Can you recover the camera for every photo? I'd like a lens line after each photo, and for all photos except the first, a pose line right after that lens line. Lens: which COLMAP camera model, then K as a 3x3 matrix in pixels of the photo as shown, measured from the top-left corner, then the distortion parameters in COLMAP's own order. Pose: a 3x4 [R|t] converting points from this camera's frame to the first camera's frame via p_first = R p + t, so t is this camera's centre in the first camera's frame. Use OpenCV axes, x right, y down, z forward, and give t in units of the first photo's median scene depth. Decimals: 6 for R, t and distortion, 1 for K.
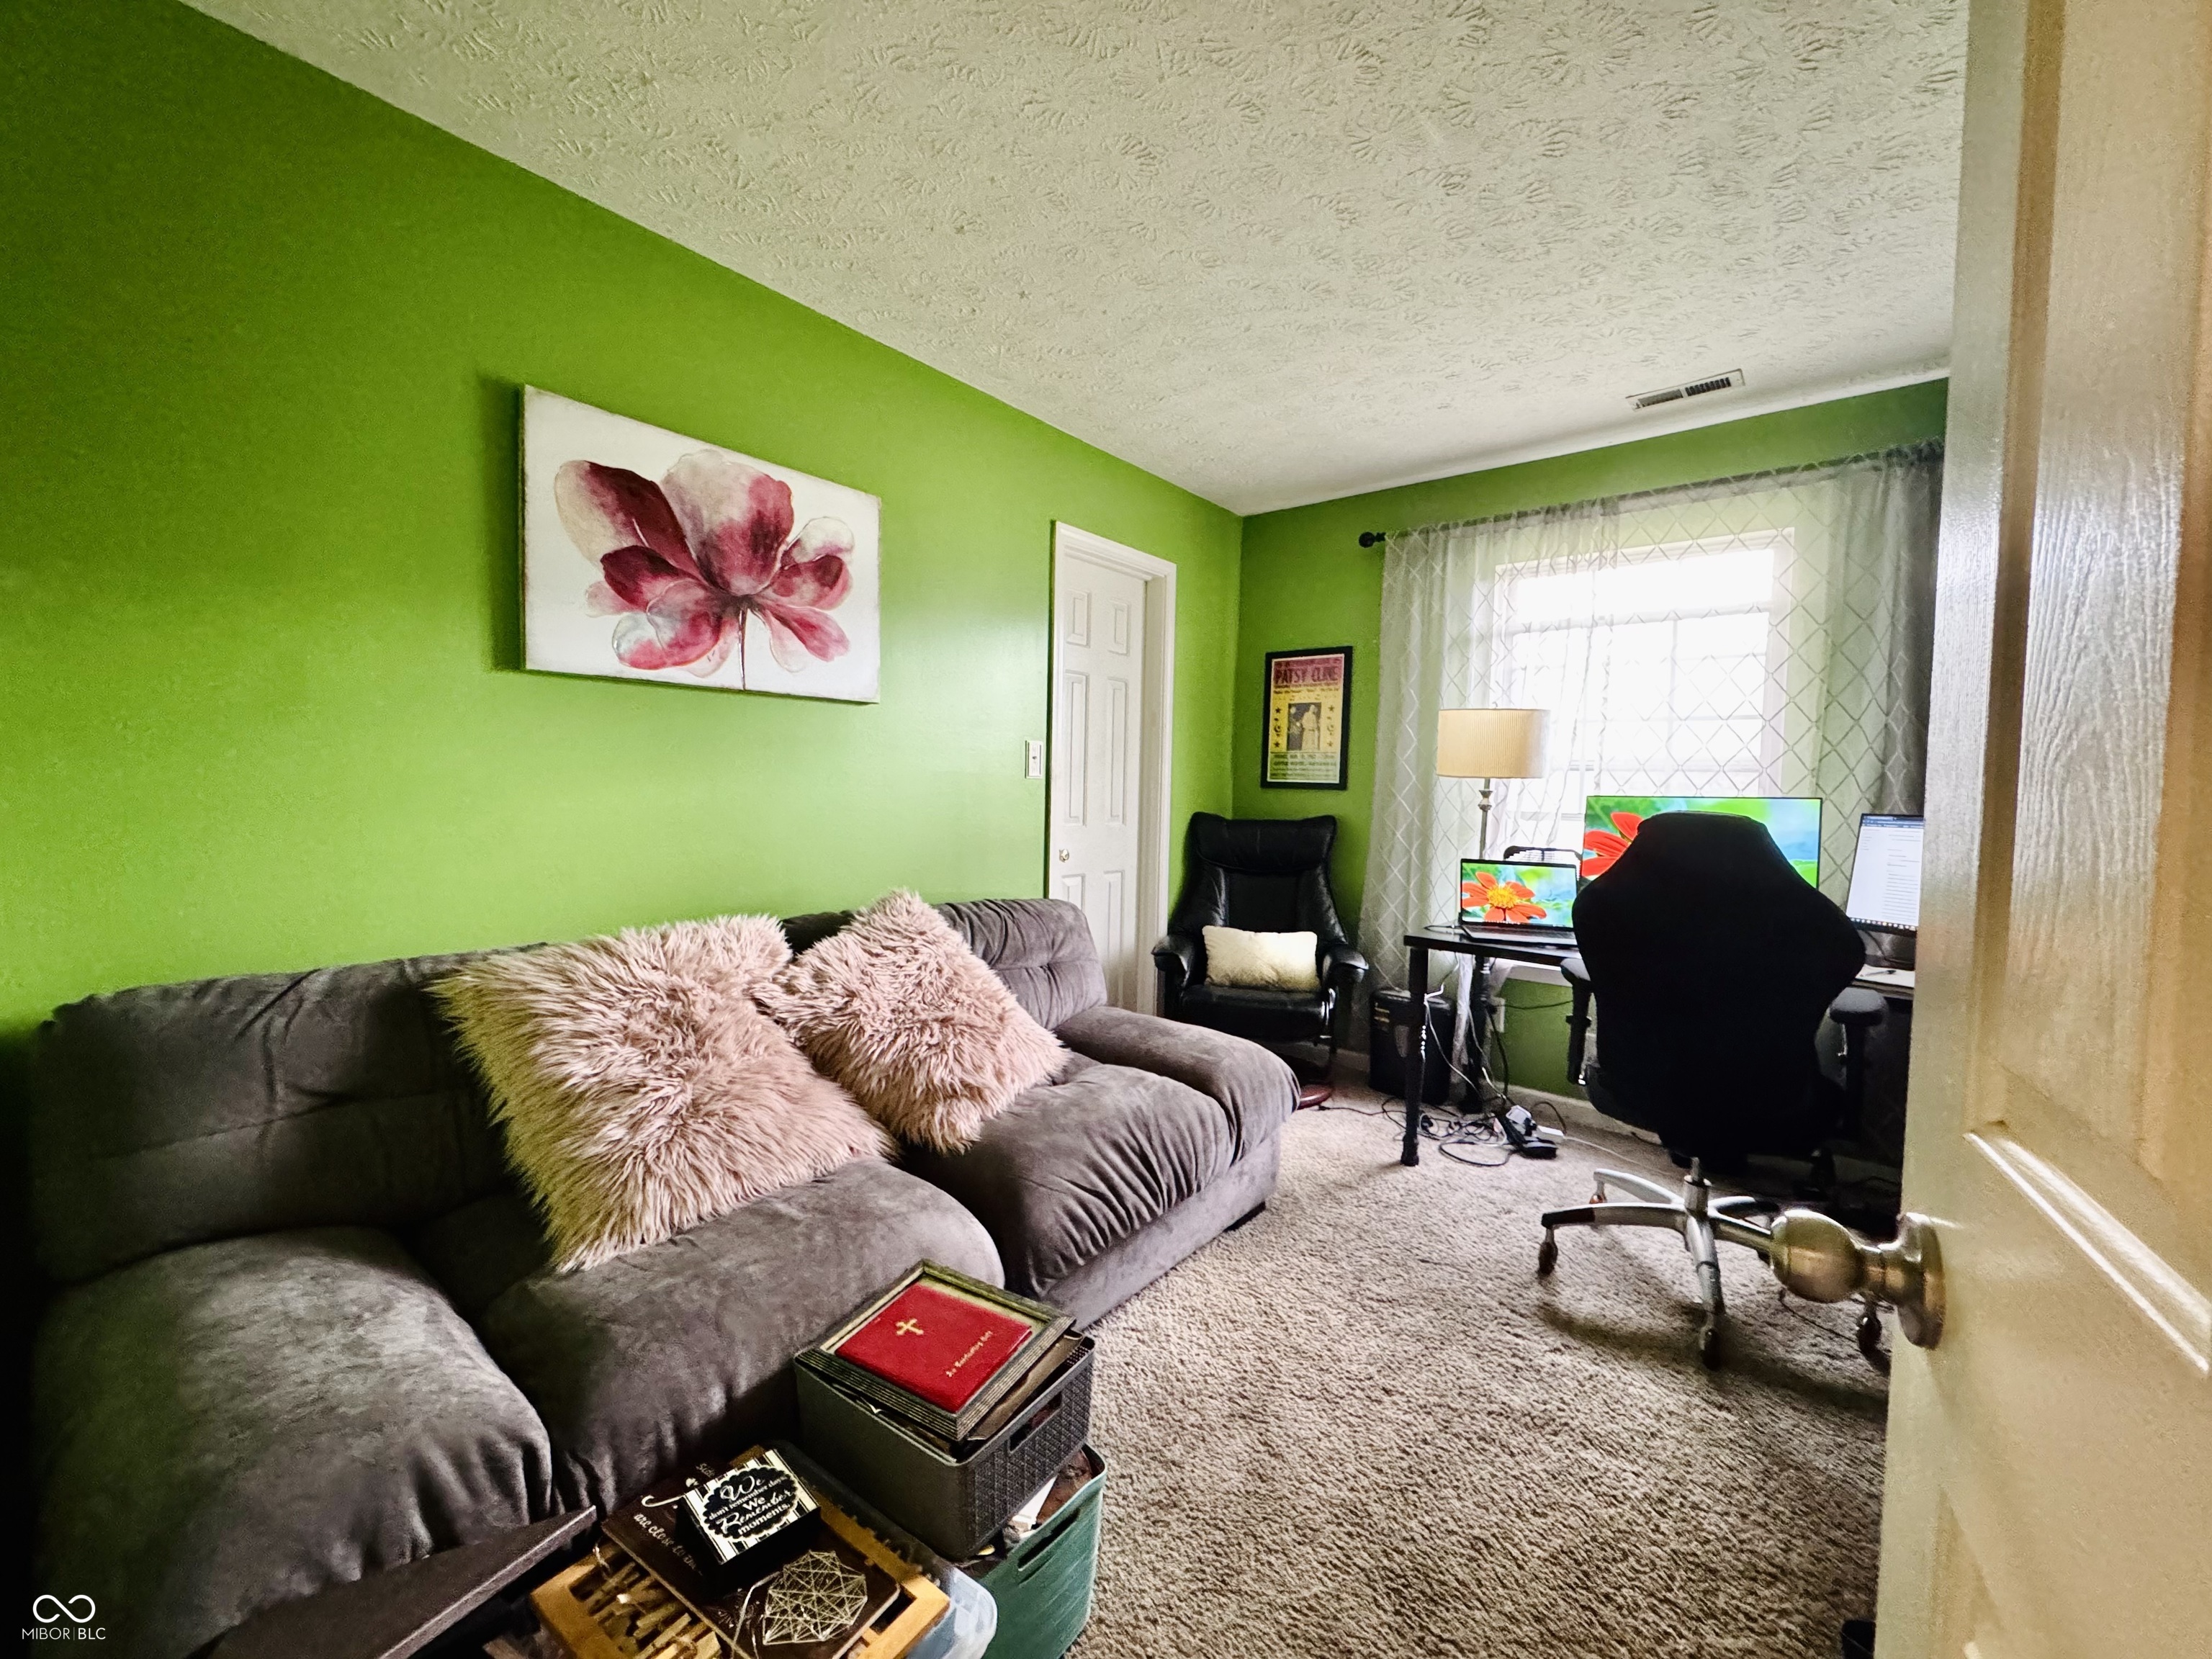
lens RADIAL K [[880.1, 0, 1102.3], [0, 880.1, 829.1], [0, 0, 1]] dist [-0.006925, 0.001203]
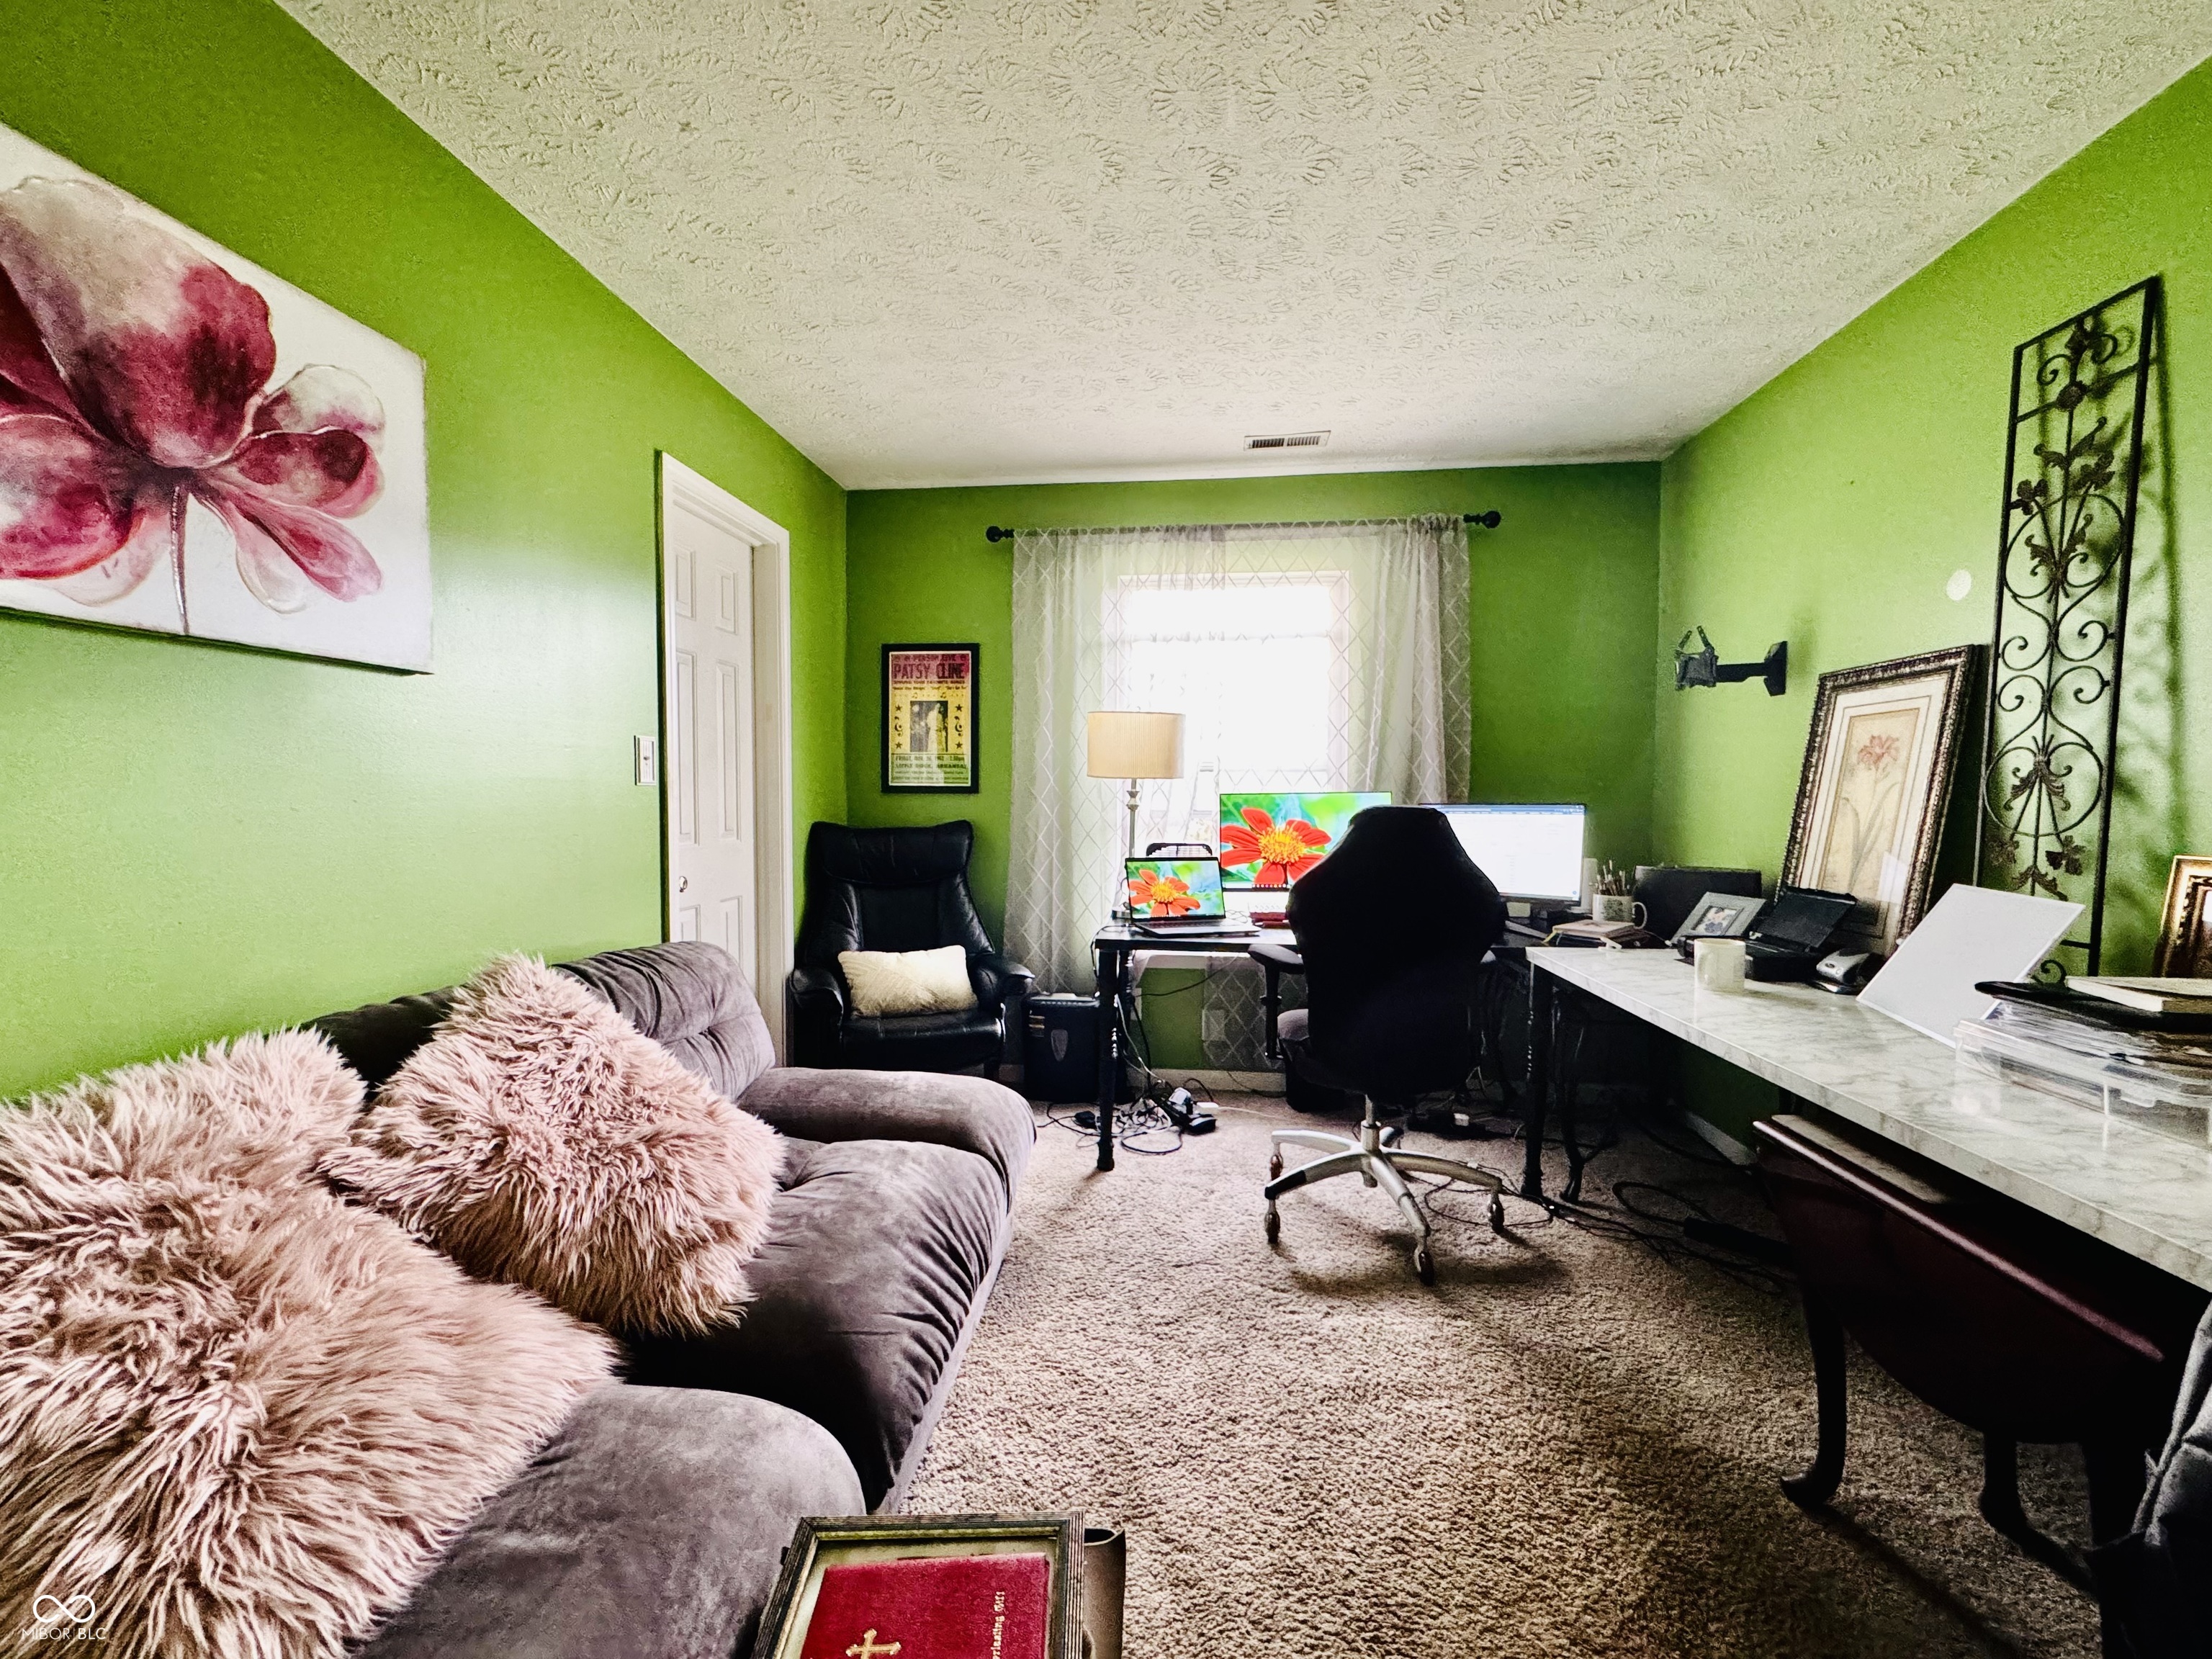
lens RADIAL K [[880.1, 0, 1102.6], [0, 880.1, 829.4], [0, 0, 1]] dist [-0.006925, 0.001203]
pose [[0.836971, -0.041294, 0.545687, -0.231799], [0.043439, 0.999016, 0.008973, -0.013403], [-0.545520, 0.016194, 0.837941, 0.213247]]
